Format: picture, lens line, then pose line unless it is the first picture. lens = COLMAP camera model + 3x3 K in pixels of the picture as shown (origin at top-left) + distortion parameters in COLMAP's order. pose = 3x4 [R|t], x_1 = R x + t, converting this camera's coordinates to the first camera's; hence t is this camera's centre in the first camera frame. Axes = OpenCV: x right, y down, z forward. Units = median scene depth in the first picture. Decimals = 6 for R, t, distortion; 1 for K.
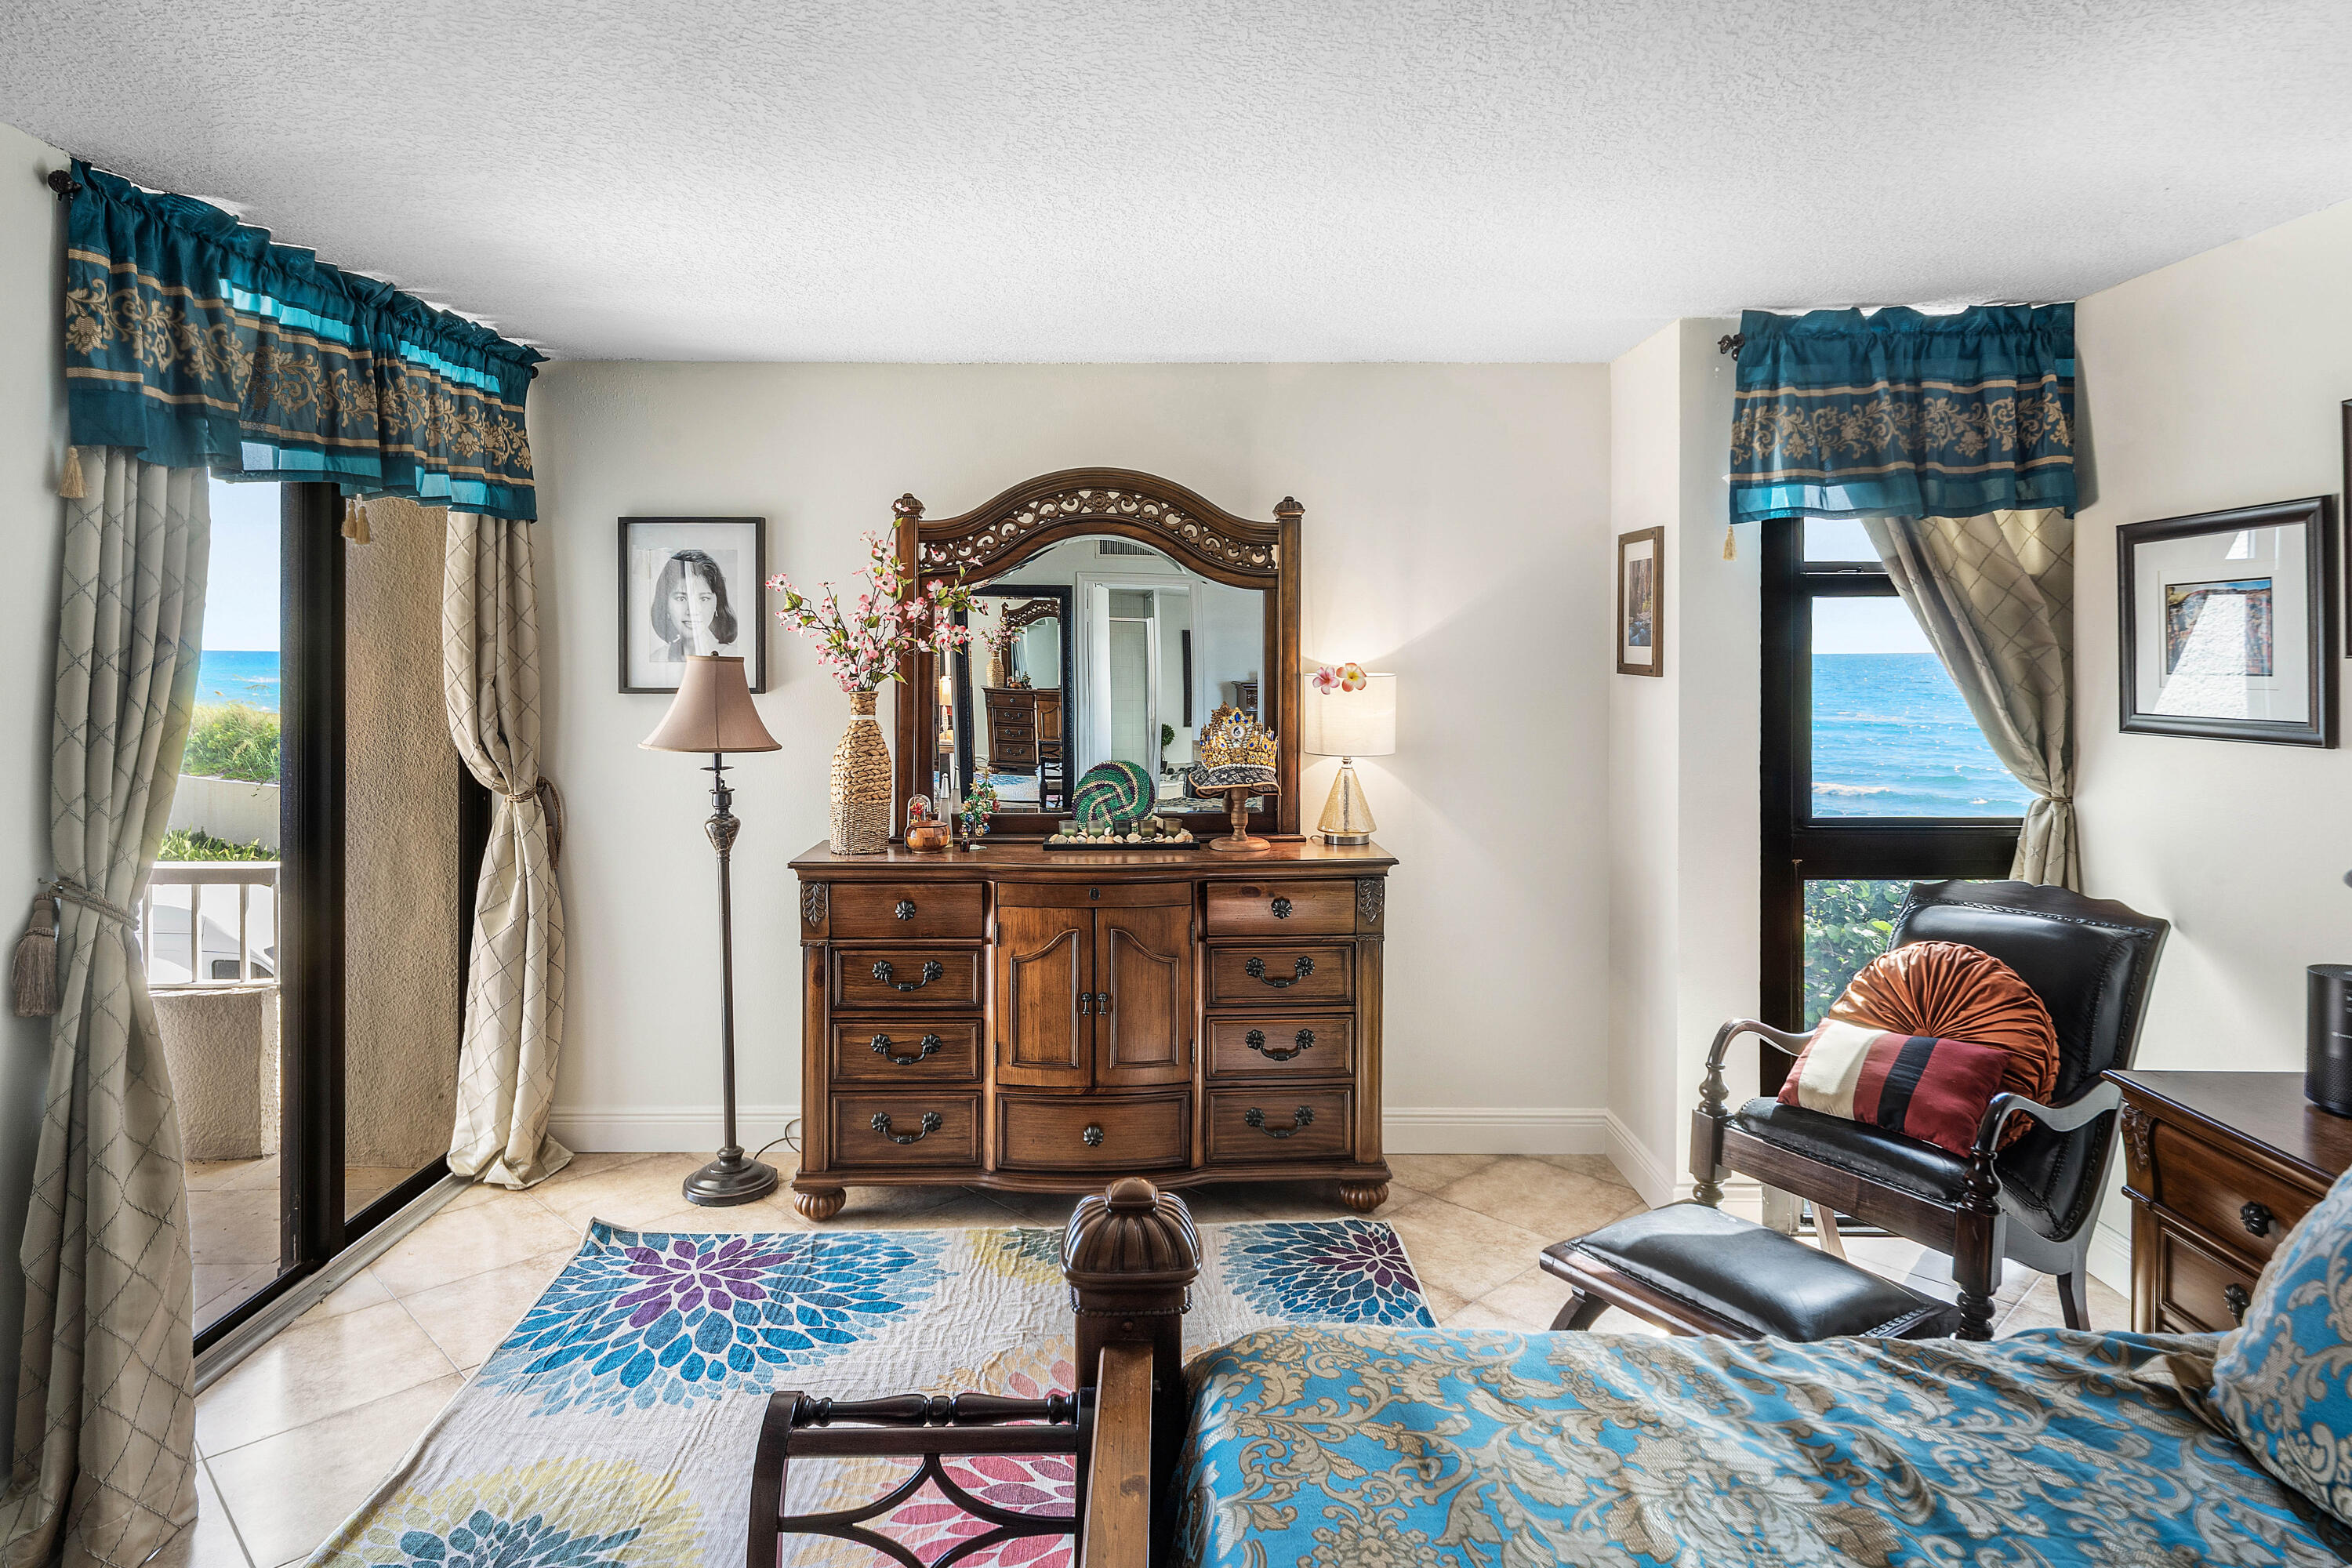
lens RADIAL K [[1377.5, 0, 1189.9], [0, 1377.5, 650.9], [0, 0, 1]] dist [-0.001117, 0.001775]
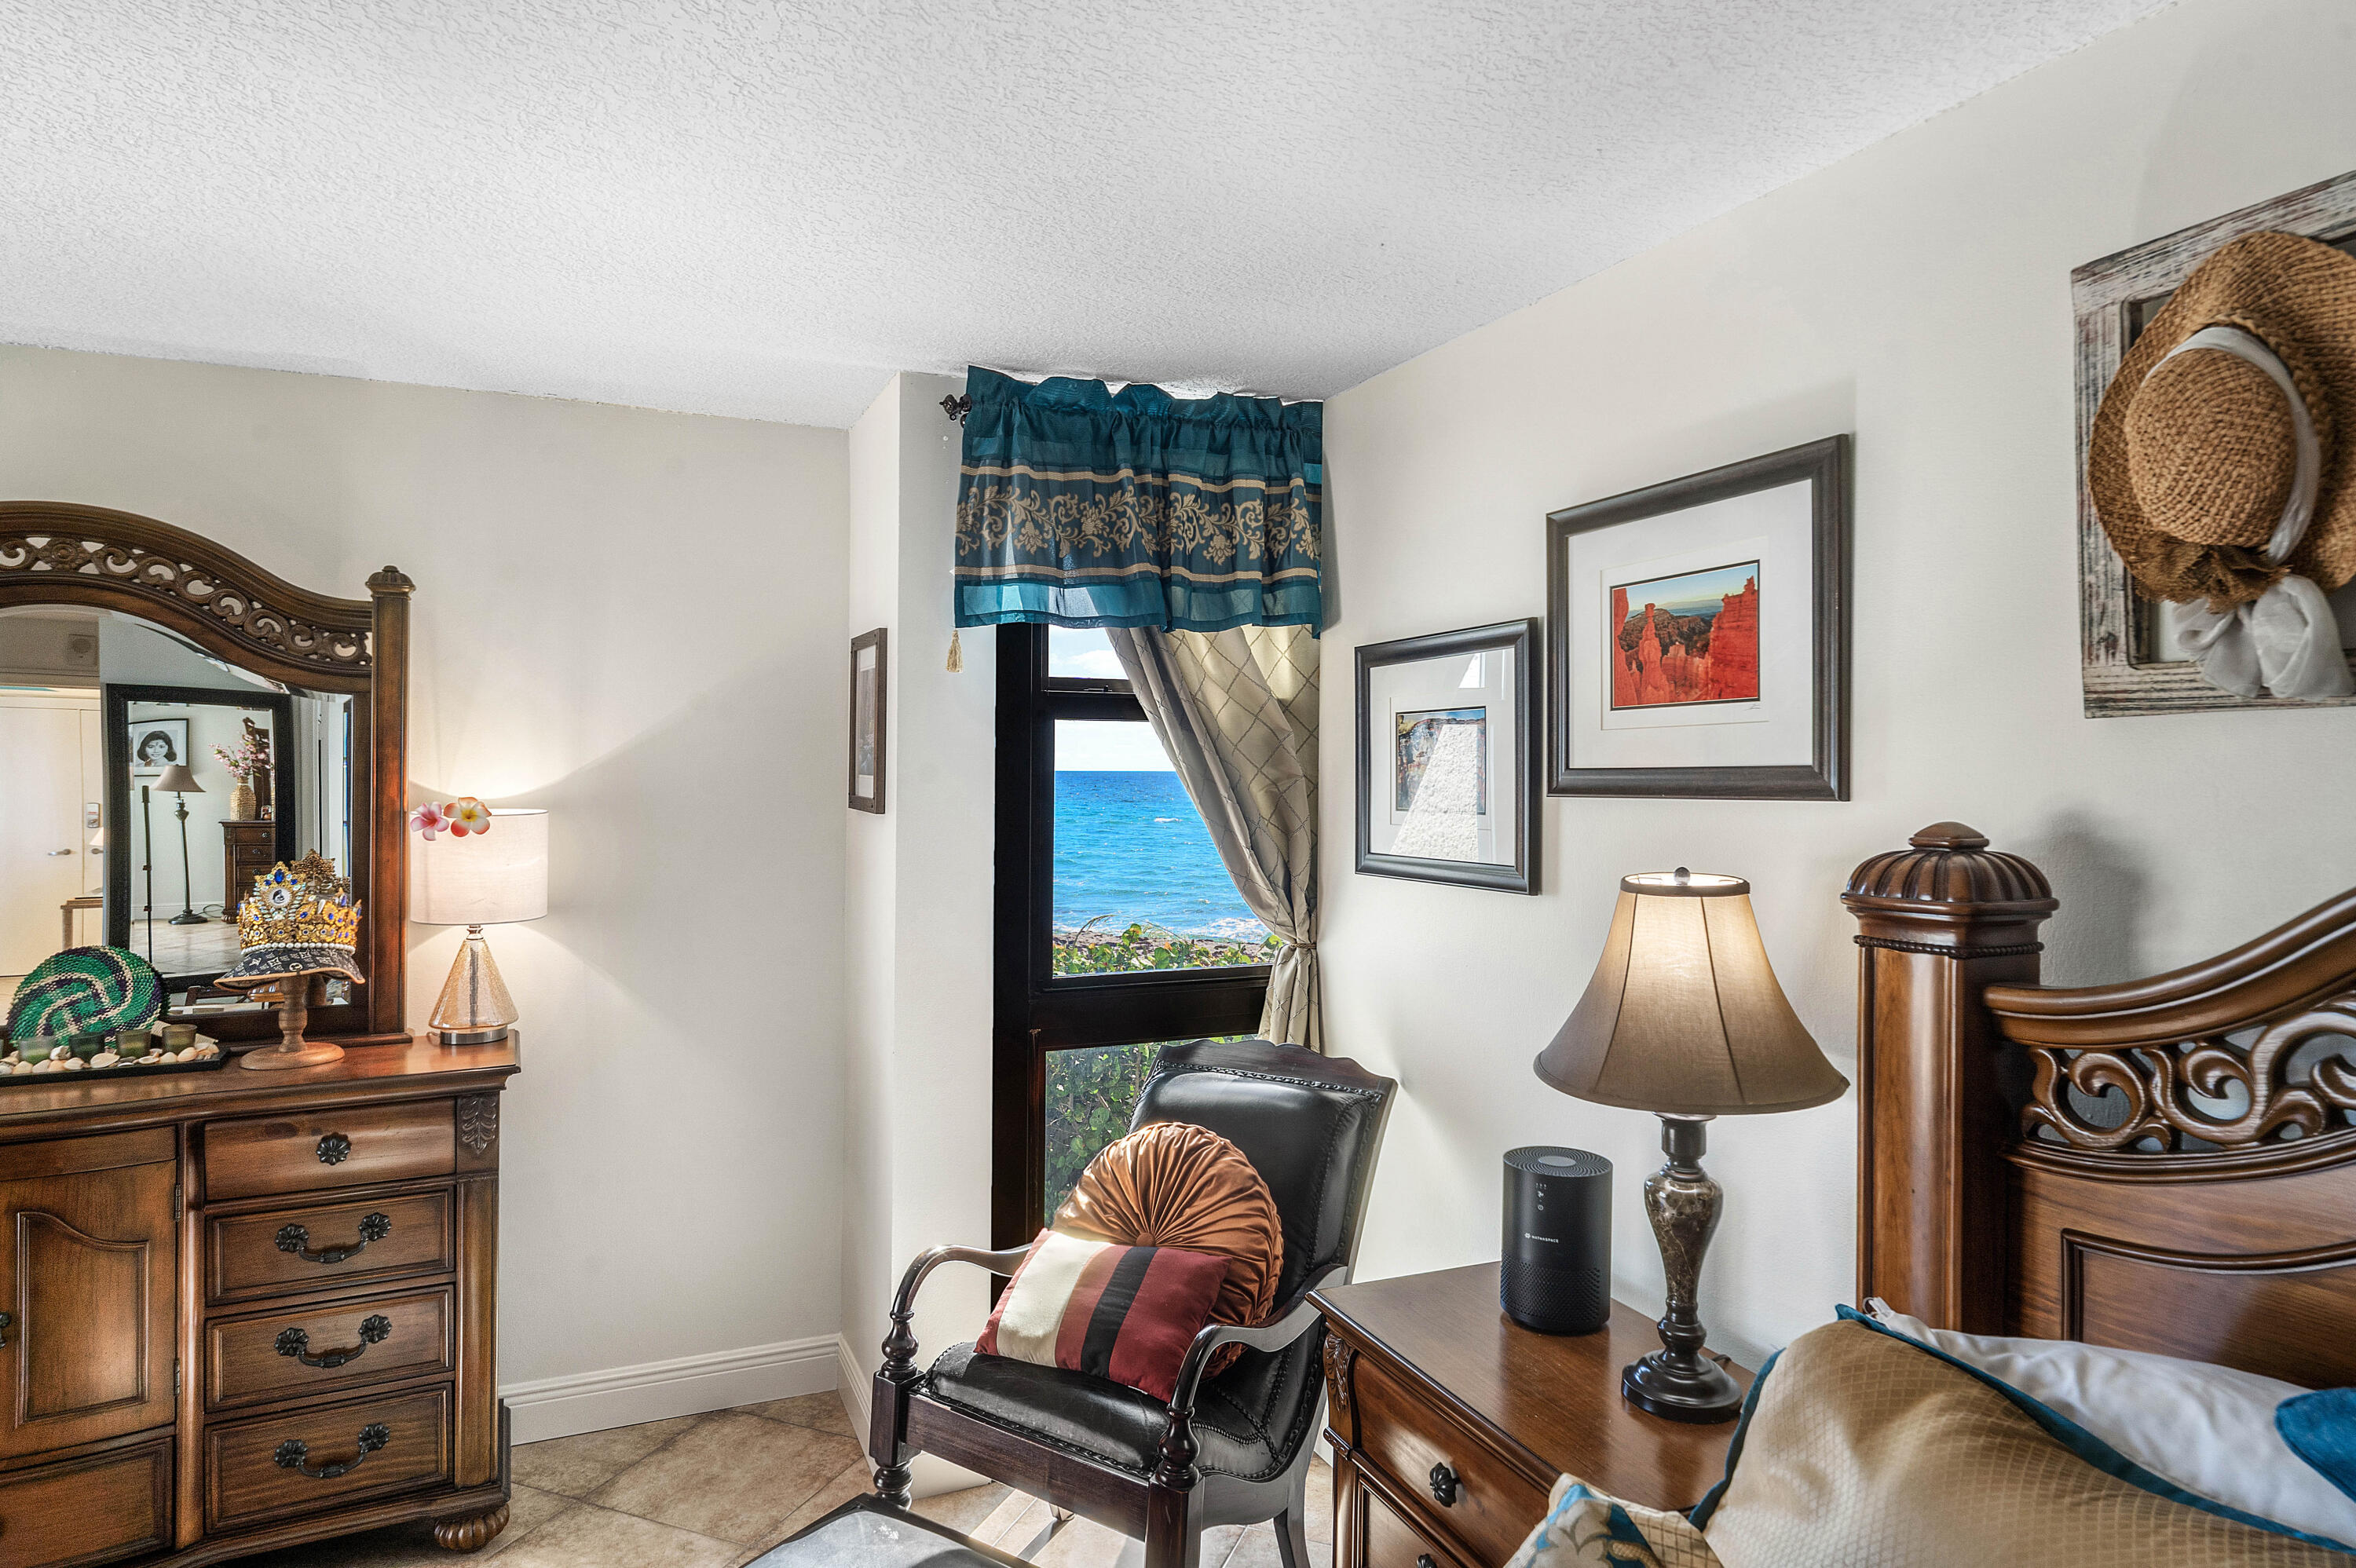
lens RADIAL K [[1379.7, 0, 1186.2], [0, 1379.7, 794.2], [0, 0, 1]] dist [-0.001117, 0.001775]
pose [[0.912572, -0.002131, 0.408911, 0.176665], [-0.004939, 0.999856, 0.016233, -0.006989], [-0.408887, -0.016833, 0.912430, 0.188846]]
